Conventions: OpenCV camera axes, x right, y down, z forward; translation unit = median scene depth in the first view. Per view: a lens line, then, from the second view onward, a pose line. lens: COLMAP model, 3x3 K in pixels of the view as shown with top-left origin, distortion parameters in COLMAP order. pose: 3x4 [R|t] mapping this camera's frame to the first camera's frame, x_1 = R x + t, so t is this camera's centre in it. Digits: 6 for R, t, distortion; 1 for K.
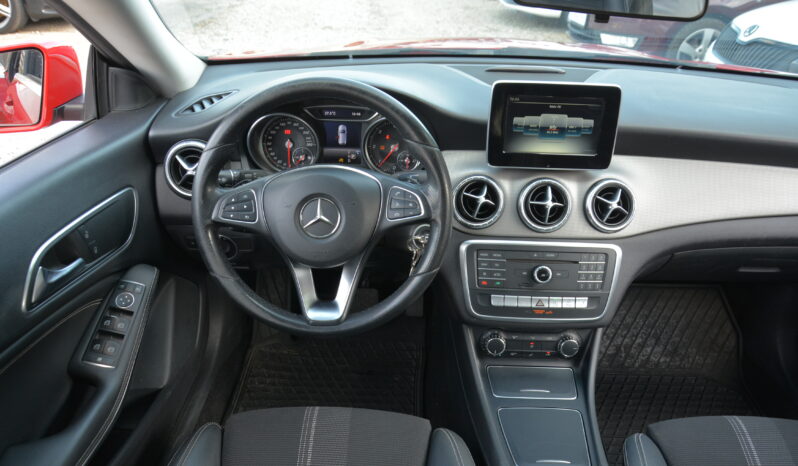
lens RADIAL K [[630.9, 0, 392.0], [0, 630.9, 239.7], [0, 0, 1]] dist [-0.038684, 0.004899]
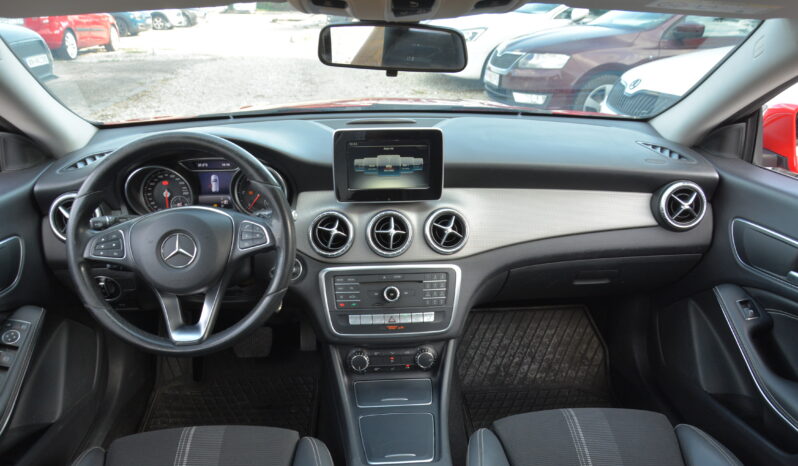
lens RADIAL K [[630.9, 0, 393.8], [0, 630.9, 239.0], [0, 0, 1]] dist [-0.038684, 0.004899]
pose [[0.995454, -0.053716, 0.078649, 0.157133], [0.061273, 0.993392, -0.097051, 0.066727], [-0.072916, 0.101429, 0.992167, -0.144804]]
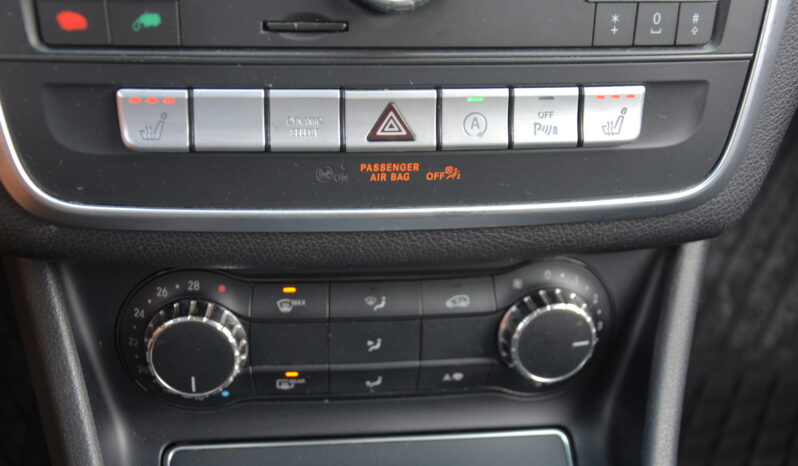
lens RADIAL K [[1213.3, 0, 398.9], [0, 1213.3, 236.1], [0, 0, 1]] dist [0.014467, 0.000000]
pose [[0.988718, -0.051711, 0.140582, 0.186813], [0.030939, 0.988783, 0.146120, 0.081478], [-0.146561, -0.140122, 0.979227, 0.652844]]
